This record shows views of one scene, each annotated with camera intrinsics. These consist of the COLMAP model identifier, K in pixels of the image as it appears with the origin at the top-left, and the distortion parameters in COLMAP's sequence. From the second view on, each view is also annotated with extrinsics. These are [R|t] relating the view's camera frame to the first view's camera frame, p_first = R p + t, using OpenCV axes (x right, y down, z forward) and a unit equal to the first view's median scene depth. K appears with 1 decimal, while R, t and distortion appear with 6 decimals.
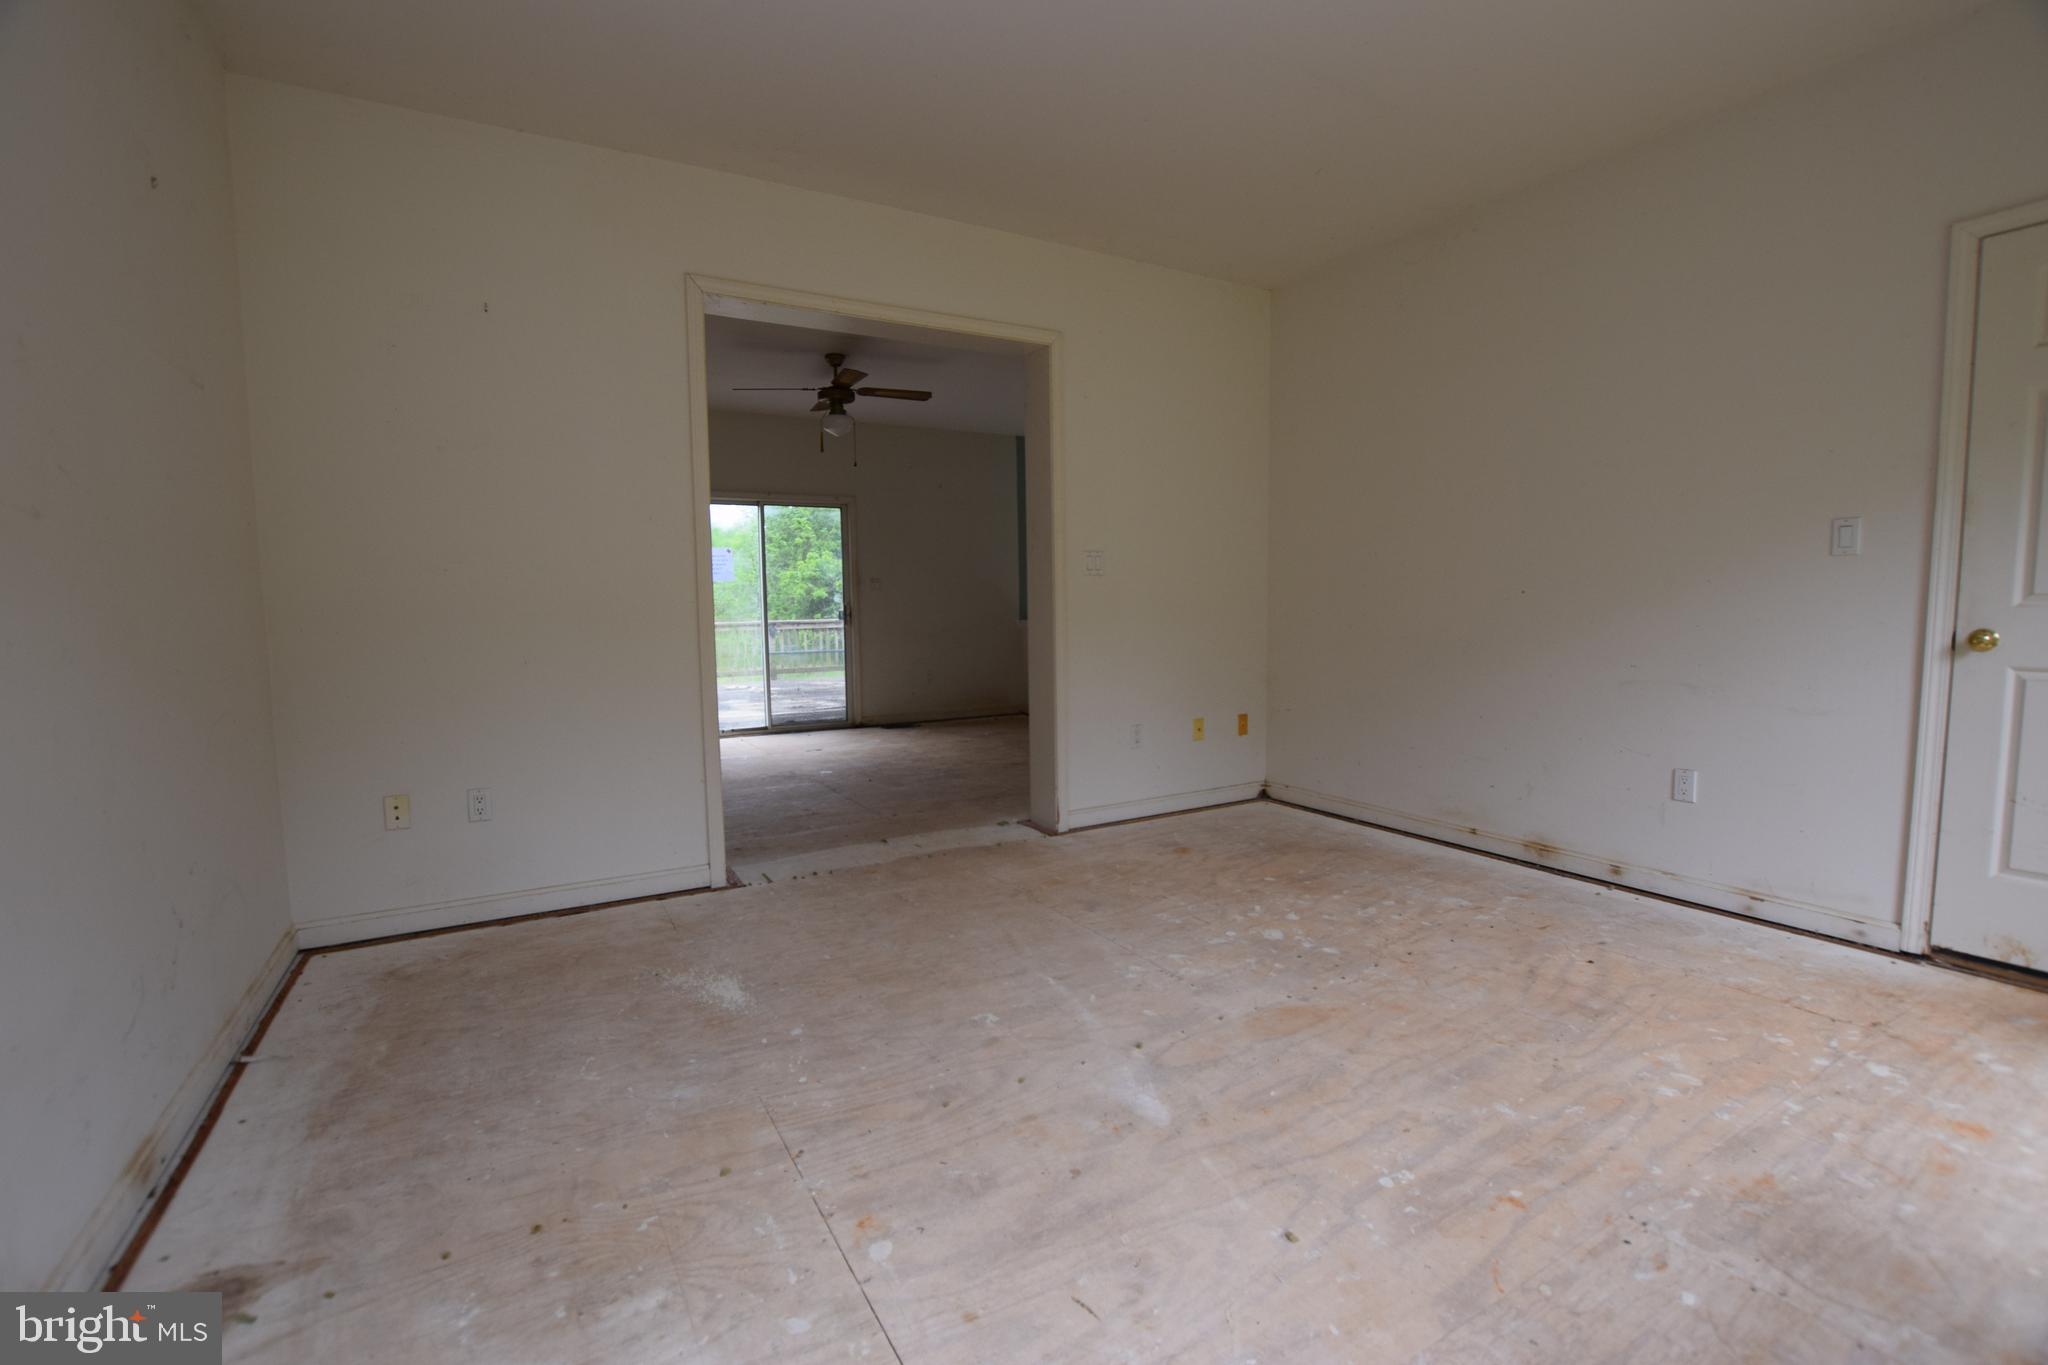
lens RADIAL K [[900.4, 0, 1019.6], [0, 900.4, 686.3], [0, 0, 1]] dist [-0.033850, 0.004060]
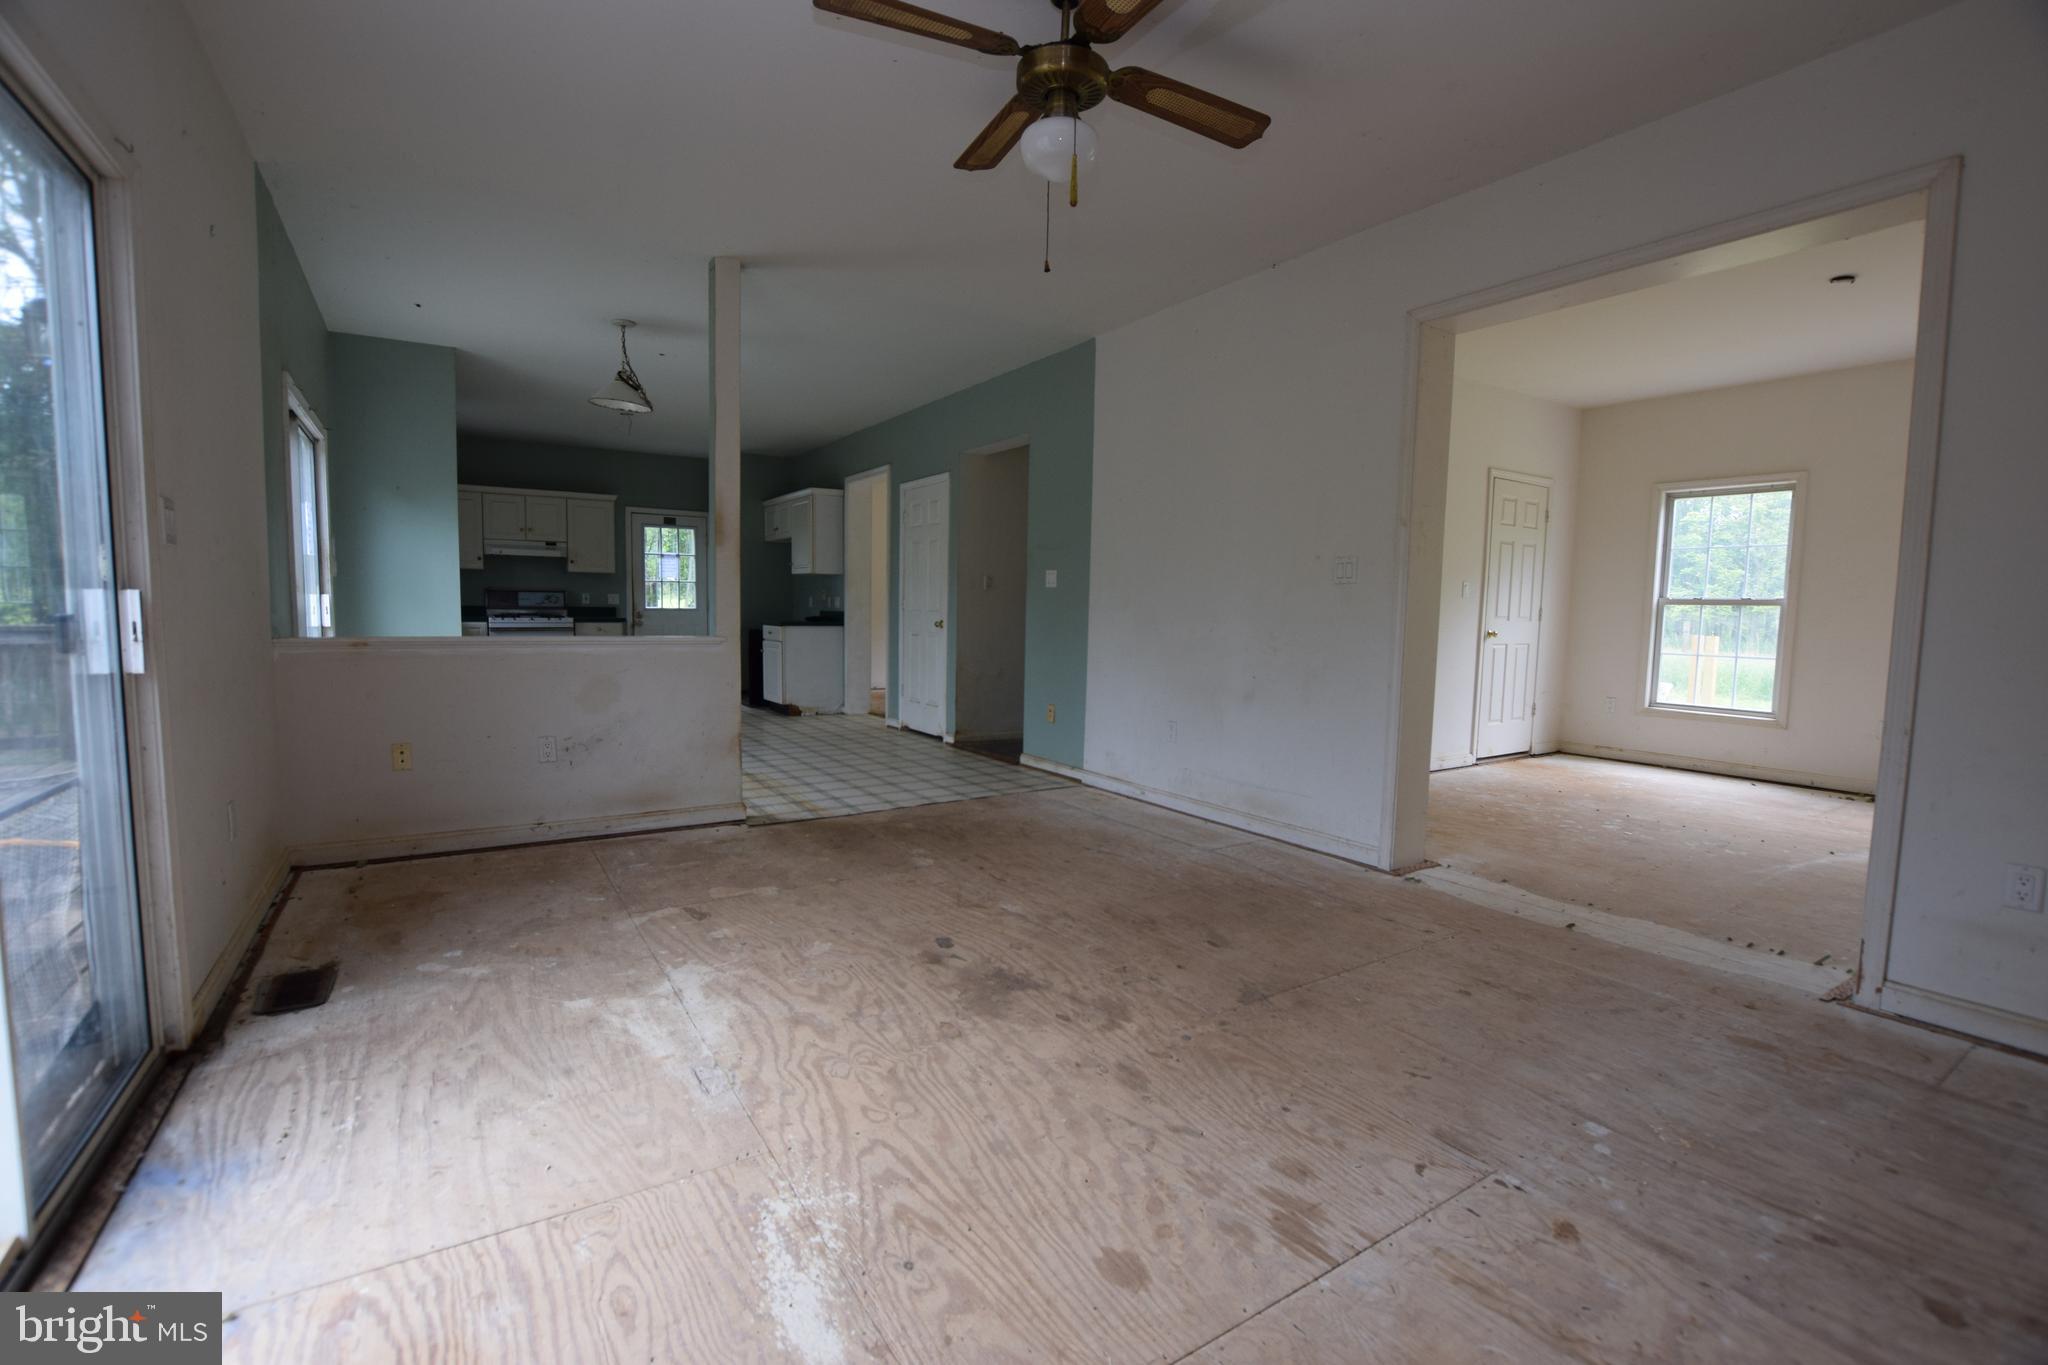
lens RADIAL K [[900.4, 0, 1022.0], [0, 900.4, 689.1], [0, 0, 1]] dist [-0.033850, 0.004060]
pose [[-0.053604, -0.078379, 0.995481, -1.194772], [0.075185, 0.993768, 0.082292, -0.173886], [-0.995728, 0.079257, -0.047377, 2.058996]]
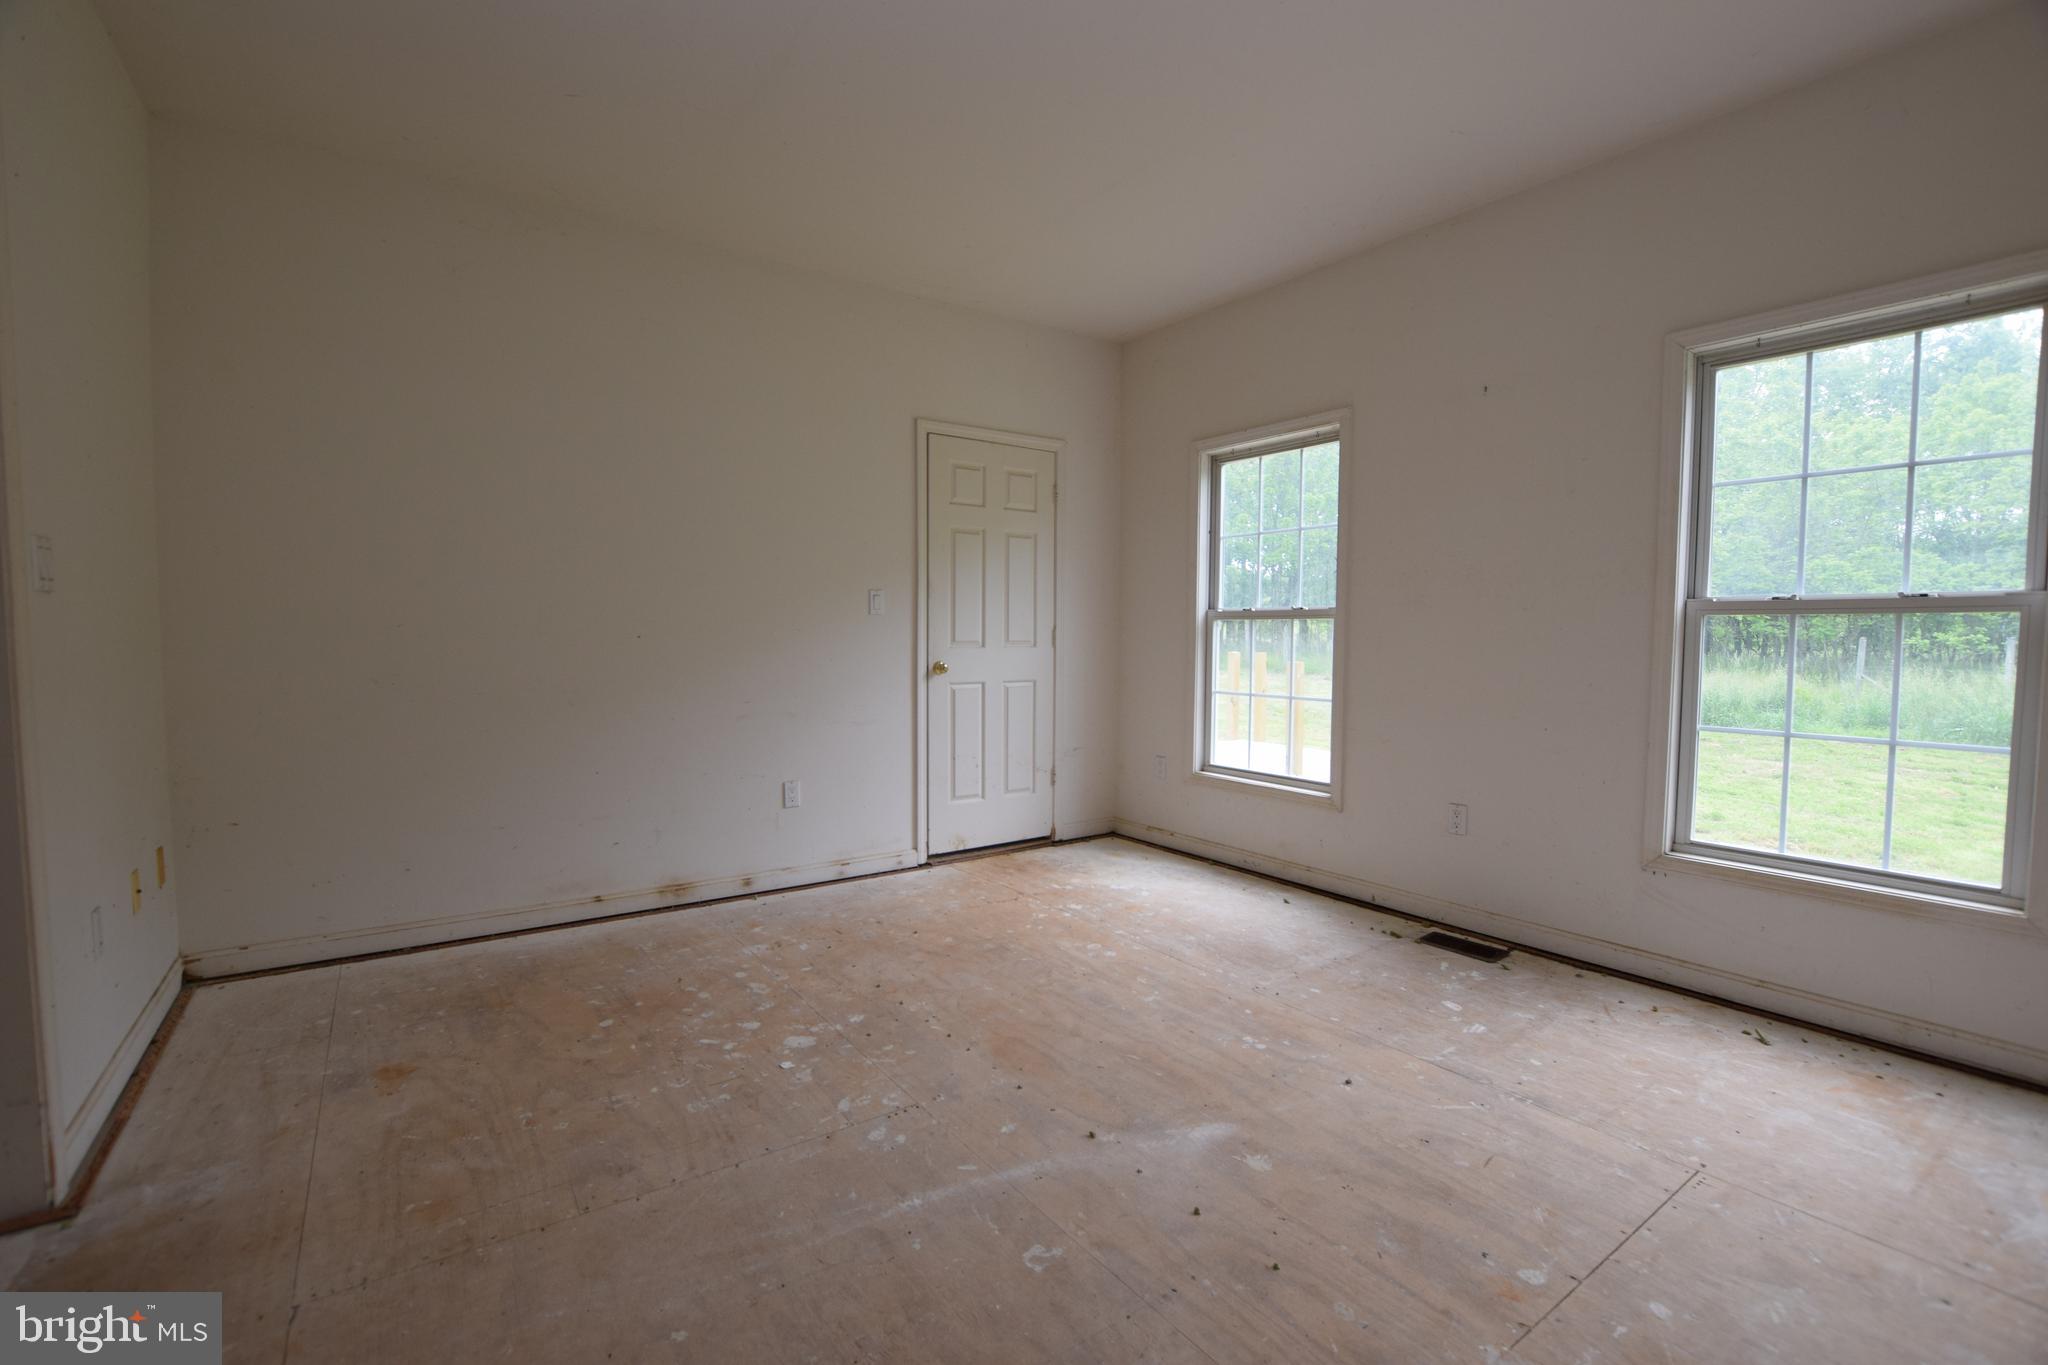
lens RADIAL K [[900.4, 0, 1027.2], [0, 900.4, 683.0], [0, 0, 1]] dist [-0.033850, 0.004060]
pose [[-0.098412, -0.043022, 0.994215, -0.550776], [0.089642, 0.994620, 0.051913, -0.082587], [-0.991100, 0.094232, -0.094026, 0.815419]]
